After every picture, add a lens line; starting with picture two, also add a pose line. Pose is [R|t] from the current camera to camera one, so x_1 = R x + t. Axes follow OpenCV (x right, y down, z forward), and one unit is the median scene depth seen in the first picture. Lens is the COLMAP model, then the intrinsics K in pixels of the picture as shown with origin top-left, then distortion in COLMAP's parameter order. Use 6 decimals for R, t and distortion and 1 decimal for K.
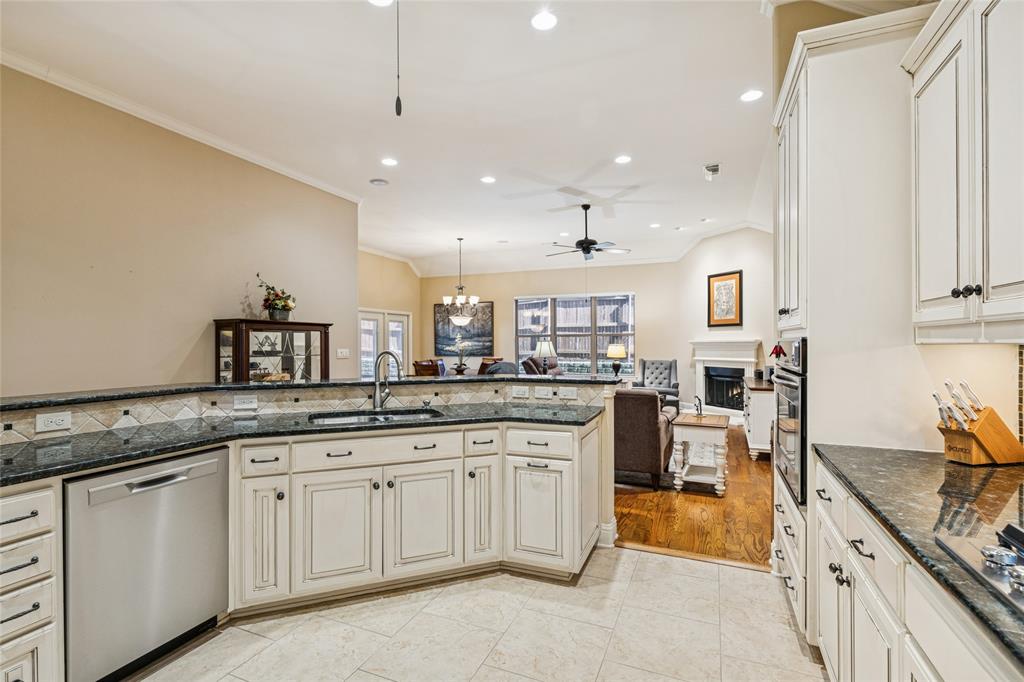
lens RADIAL K [[482.7, 0, 506.6], [0, 482.7, 344.7], [0, 0, 1]] dist [0.002062, 0.001102]
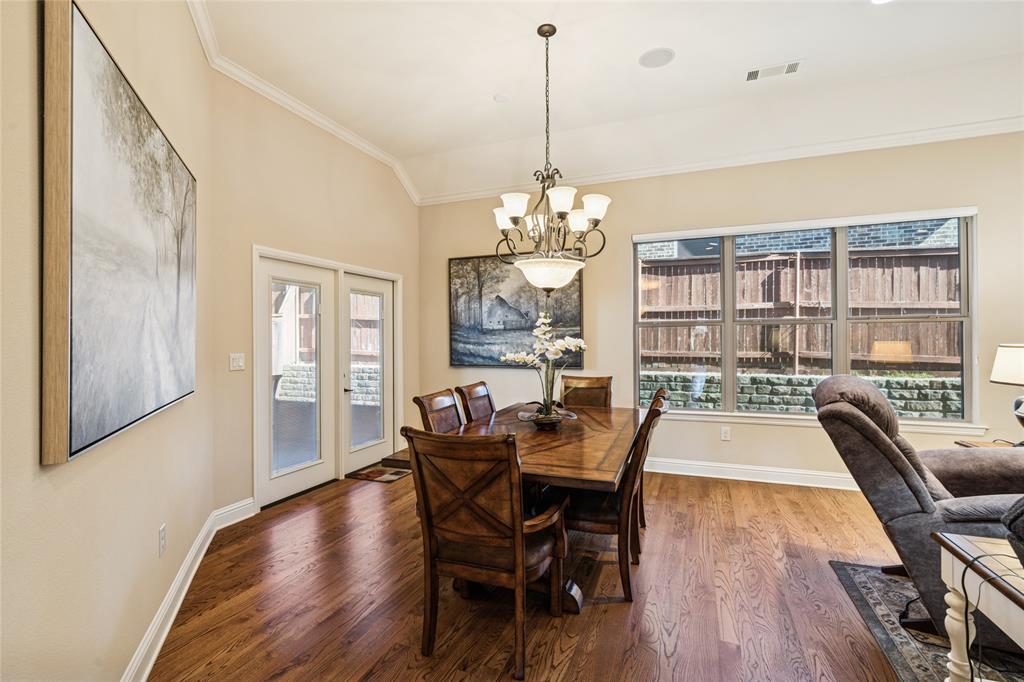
lens RADIAL K [[482.7, 0, 500.8], [0, 482.7, 344.2], [0, 0, 1]] dist [0.002062, 0.001102]
pose [[0.999909, -0.004684, 0.012626, -0.138894], [0.004628, 0.999980, 0.004410, -0.001895], [-0.012646, -0.004351, 0.999911, 0.691437]]
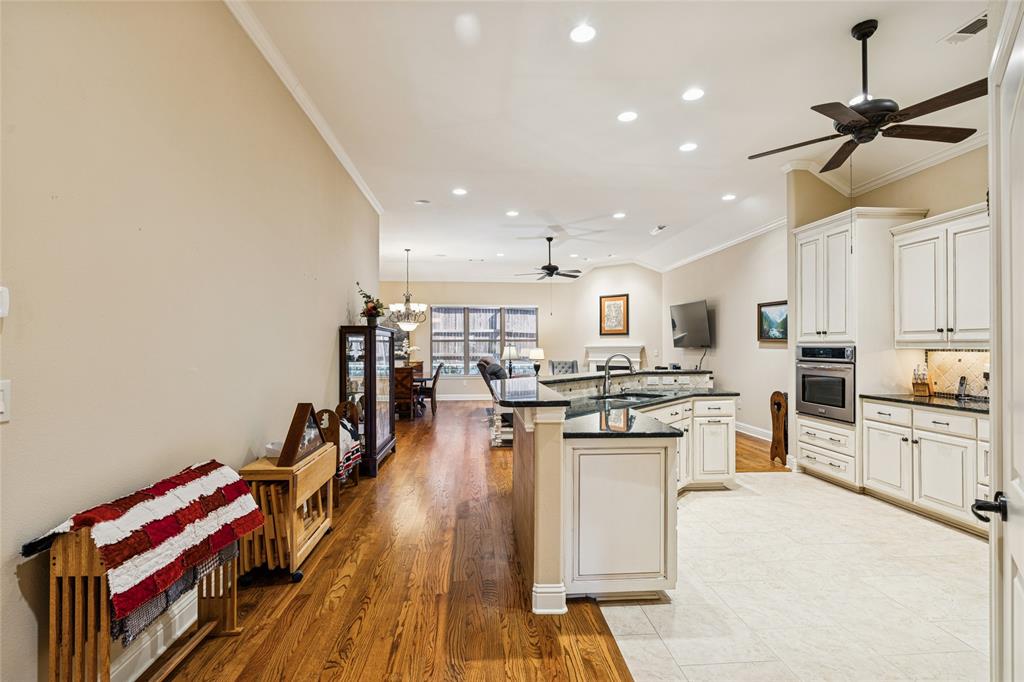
lens RADIAL K [[482.7, 0, 507.5], [0, 482.7, 342.0], [0, 0, 1]] dist [0.002062, 0.001102]
pose [[0.889790, 0.005049, 0.456343, -0.403246], [0.000833, 0.999919, -0.012688, -0.001609], [-0.456370, 0.011670, 0.889714, -0.050947]]
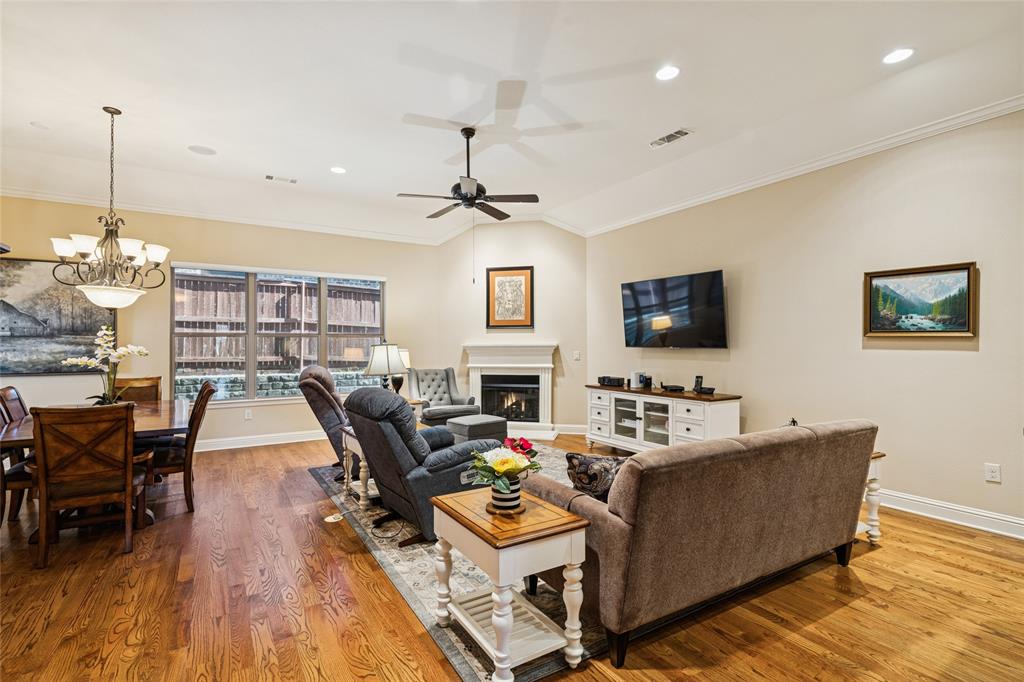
lens RADIAL K [[482.7, 0, 508.0], [0, 482.7, 342.0], [0, 0, 1]] dist [0.002062, 0.001102]
pose [[0.581026, 0.006601, 0.813858, -0.254117], [0.002135, 0.999951, -0.009634, -0.003868], [-0.813882, 0.007335, 0.580983, 0.473488]]
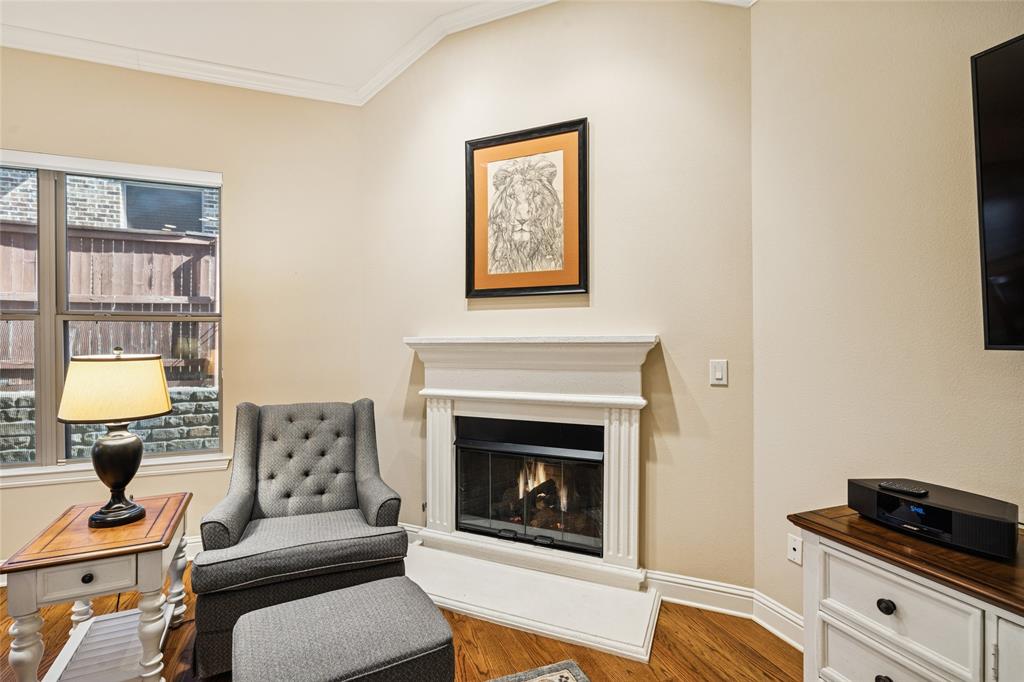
lens RADIAL K [[482.7, 0, 504.3], [0, 482.7, 339.8], [0, 0, 1]] dist [0.002062, 0.001102]
pose [[0.721888, 0.001239, 0.692009, 0.206286], [0.001445, 0.999994, -0.003298, -0.006123], [-0.692009, 0.003381, 0.721881, 0.742018]]
